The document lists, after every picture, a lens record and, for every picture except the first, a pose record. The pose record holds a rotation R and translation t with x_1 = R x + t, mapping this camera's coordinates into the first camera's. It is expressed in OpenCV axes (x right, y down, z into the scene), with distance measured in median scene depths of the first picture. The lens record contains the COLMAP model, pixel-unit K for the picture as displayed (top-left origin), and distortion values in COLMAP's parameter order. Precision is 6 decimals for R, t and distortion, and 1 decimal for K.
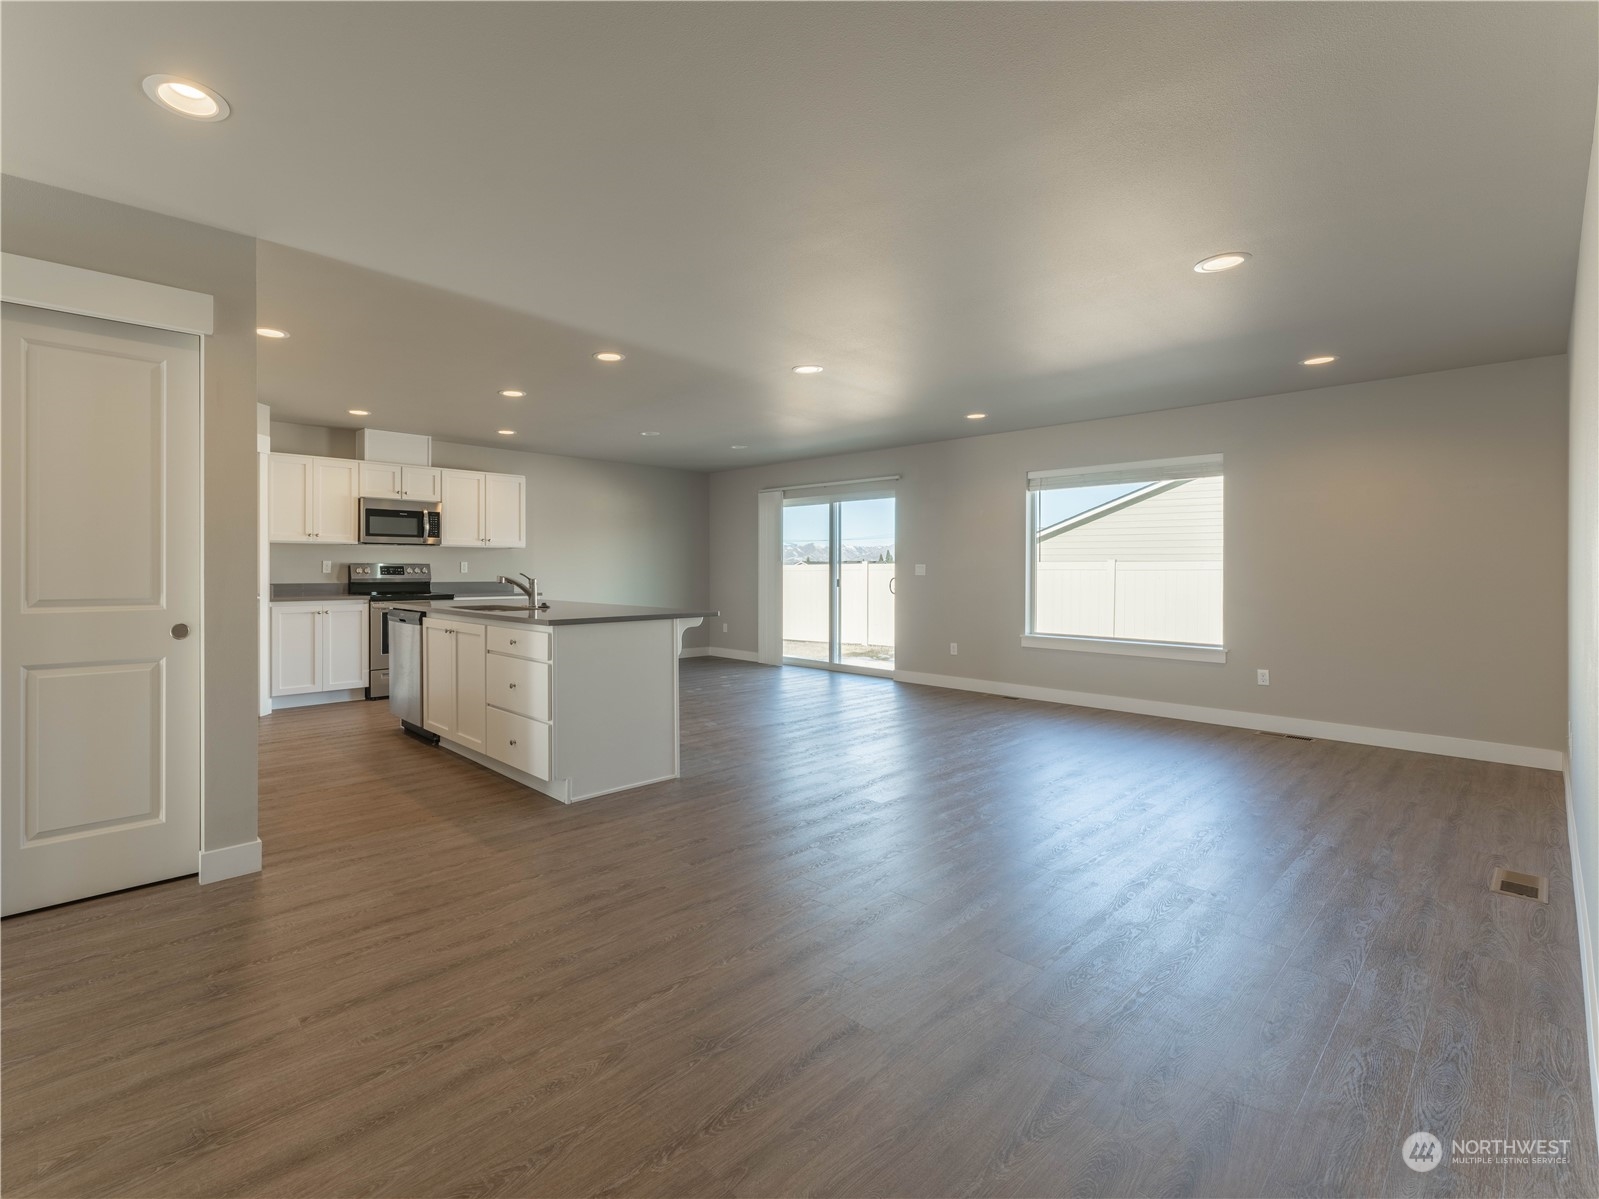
lens RADIAL K [[745.6, 0, 706.0], [0, 745.6, 572.0], [0, 0, 1]] dist [-0.004068, -0.000467]
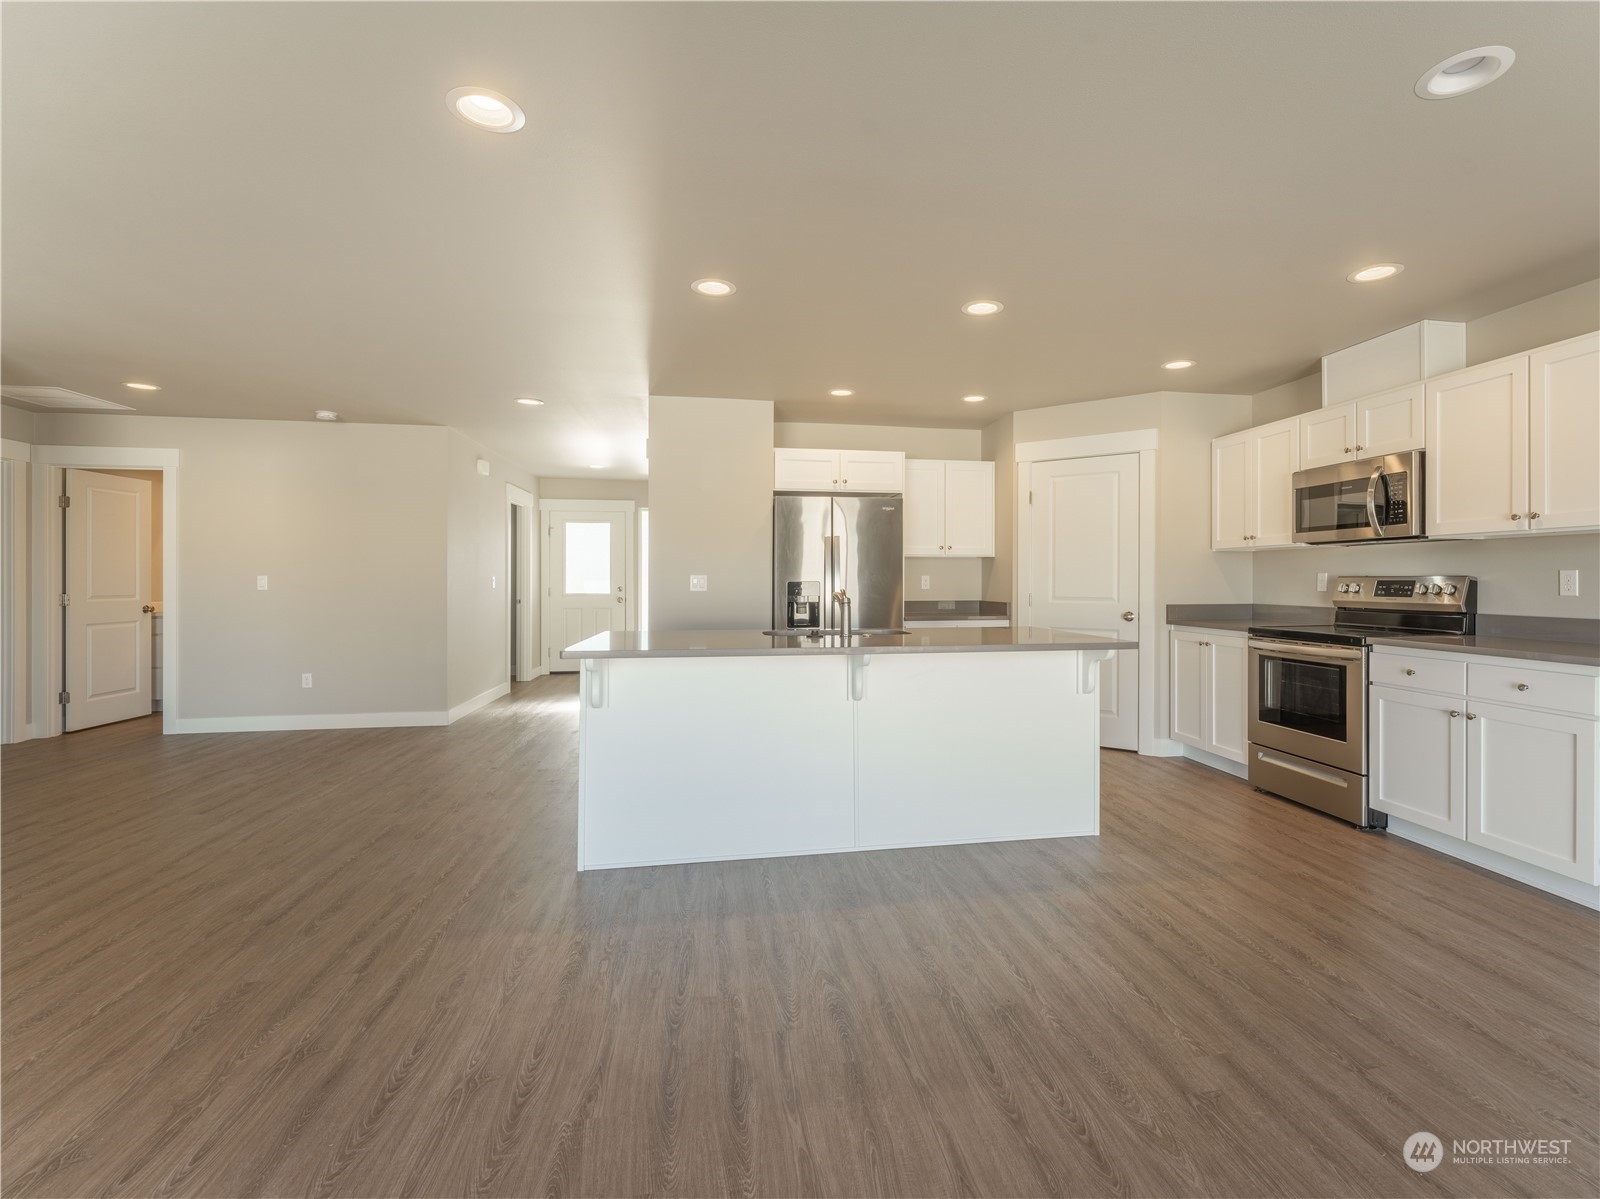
lens RADIAL K [[746.1, 0, 815.4], [0, 746.1, 578.9], [0, 0, 1]] dist [-0.004068, -0.000467]
pose [[-0.541842, -0.004194, -0.840470, 0.282363], [-0.006492, 0.999979, -0.000804, -0.005934], [0.840455, 0.005021, -0.541857, 0.964969]]
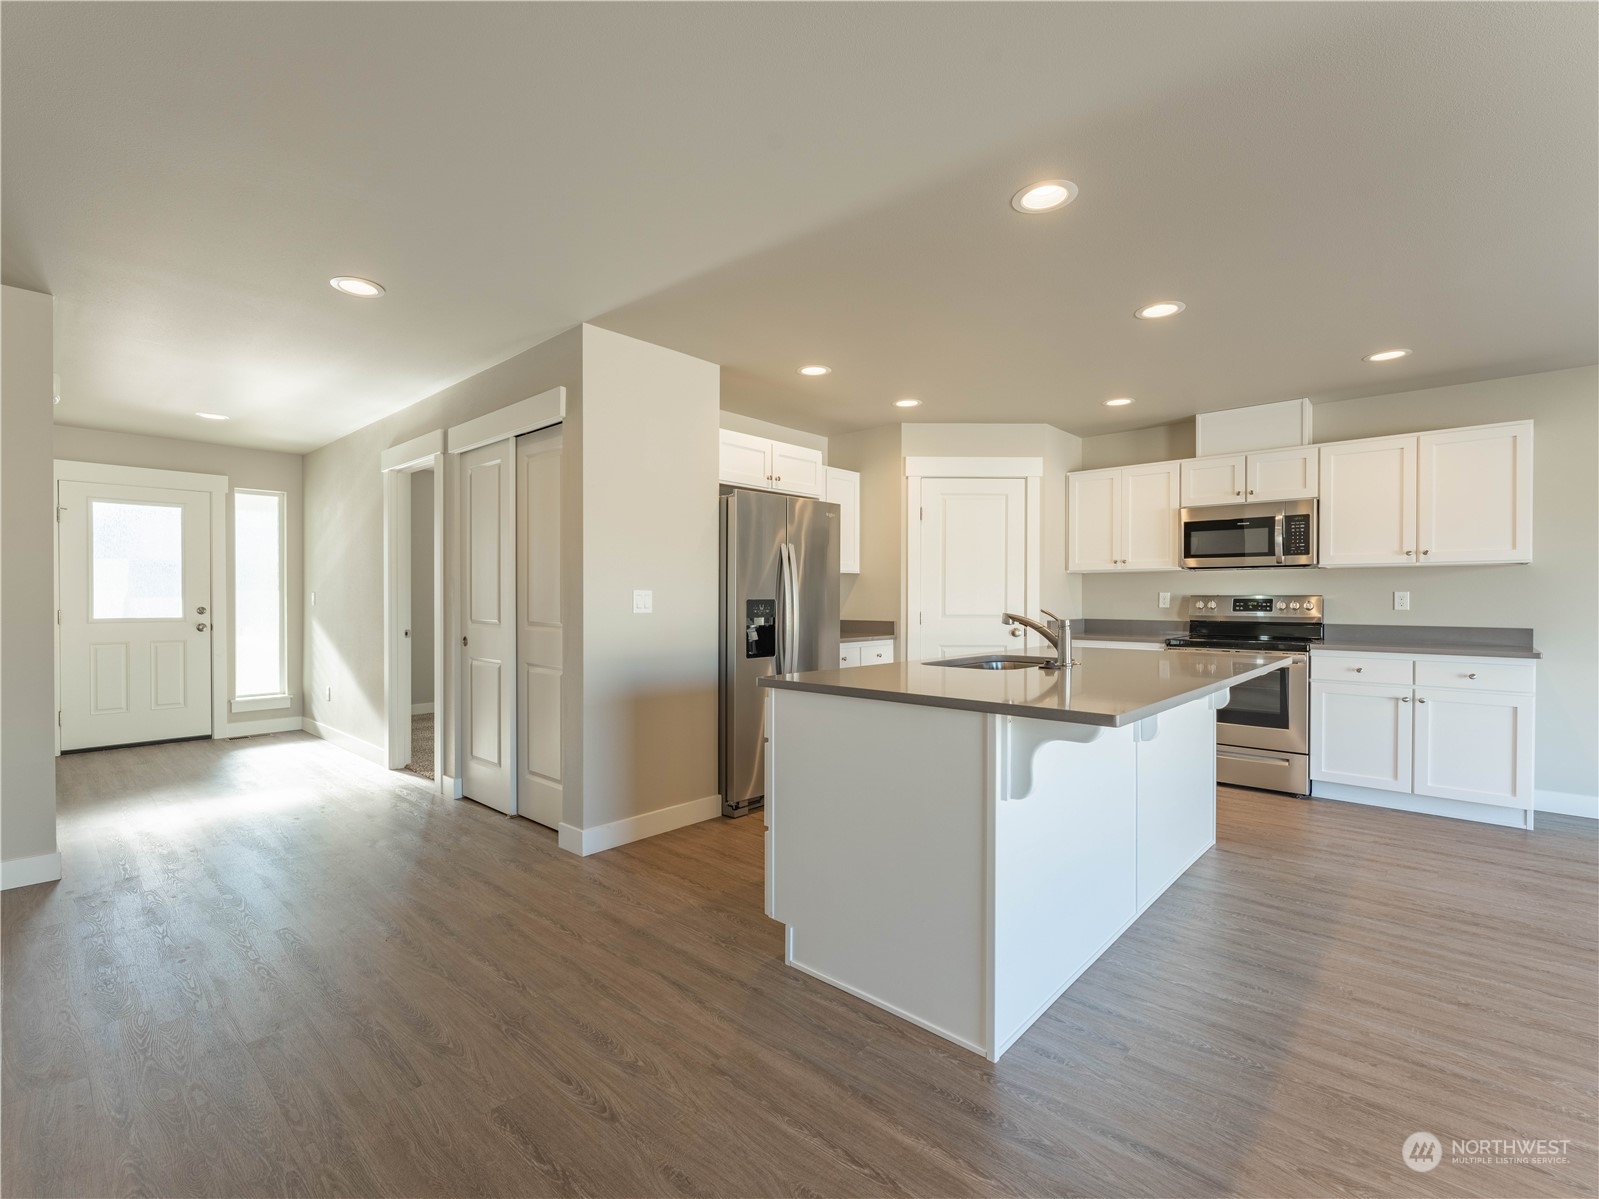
lens RADIAL K [[745.6, 0, 792.6], [0, 745.6, 608.3], [0, 0, 1]] dist [-0.004068, -0.000467]
pose [[0.070679, 0.010730, -0.997441, 0.256202], [-0.007703, 0.999918, 0.010211, -0.003008], [0.997469, 0.006962, 0.070756, 0.533078]]
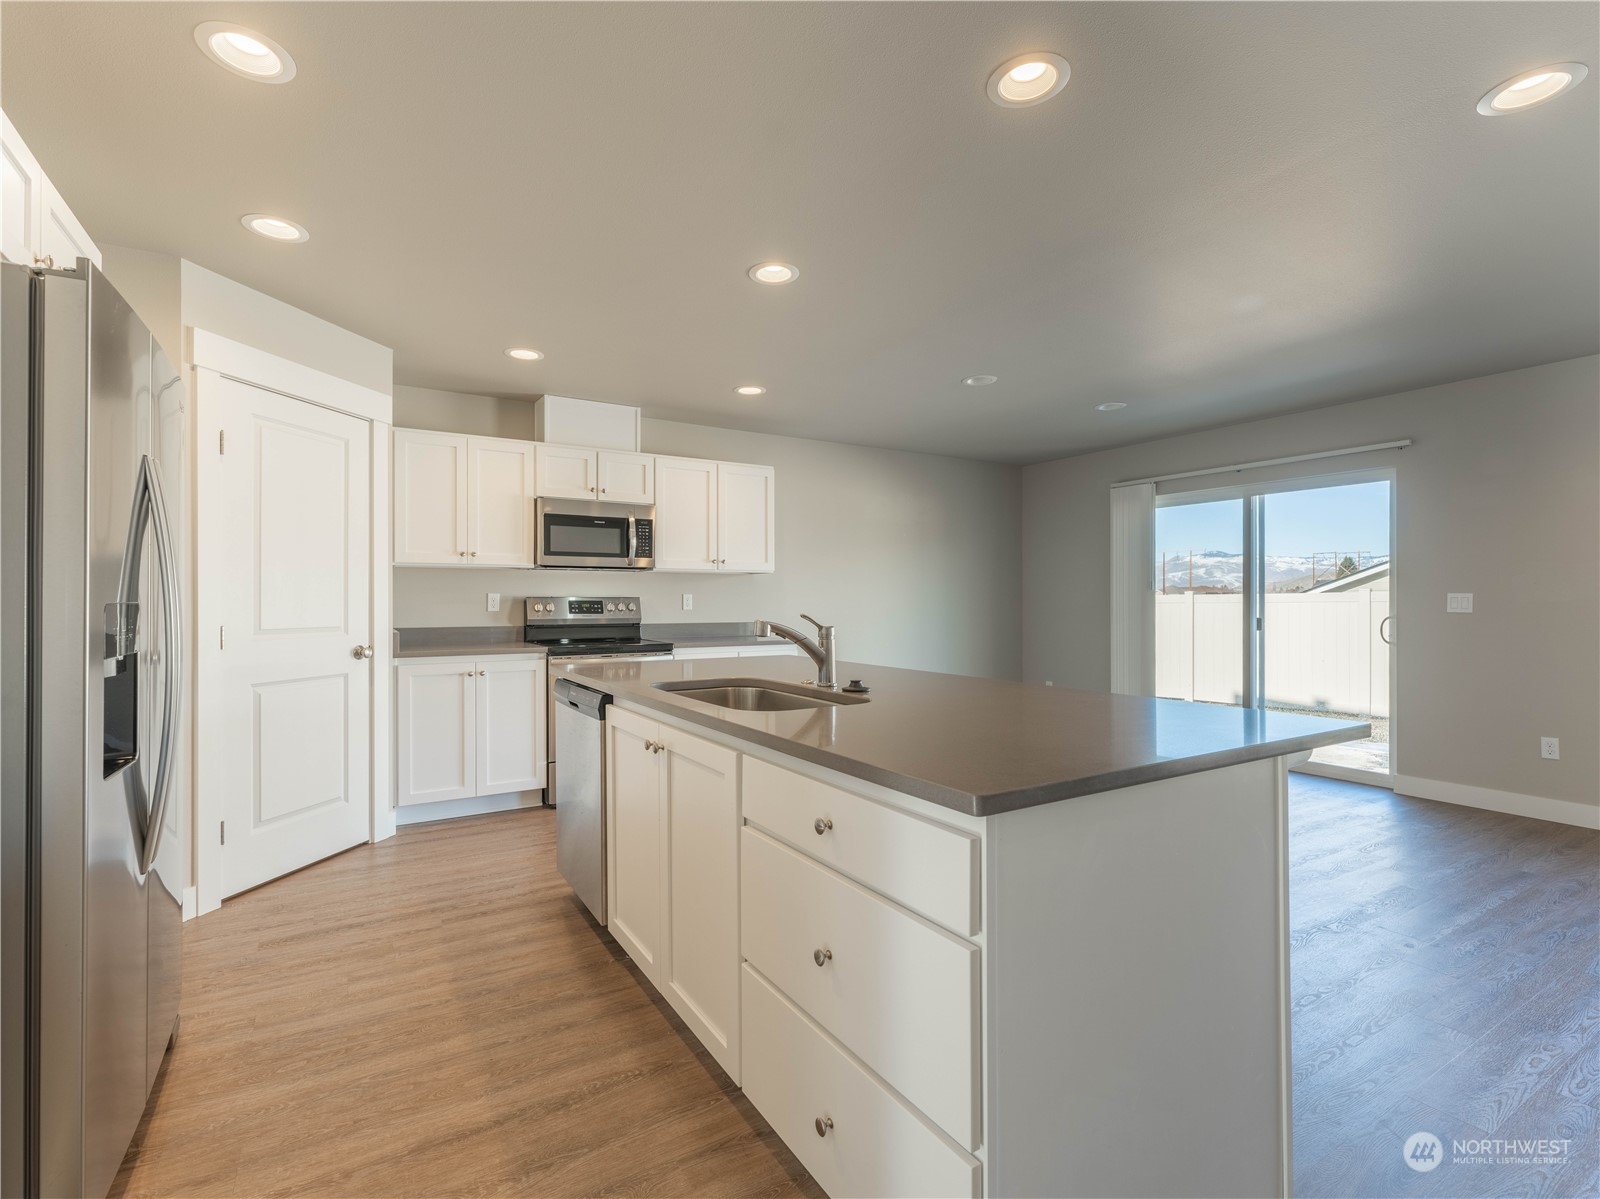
lens RADIAL K [[746.1, 0, 776.9], [0, 746.1, 607.0], [0, 0, 1]] dist [-0.004068, -0.000467]
pose [[0.980485, -0.003240, -0.196567, -0.121101], [0.003669, 0.999992, 0.001820, -0.002906], [0.196560, -0.002506, 0.980489, 0.379176]]
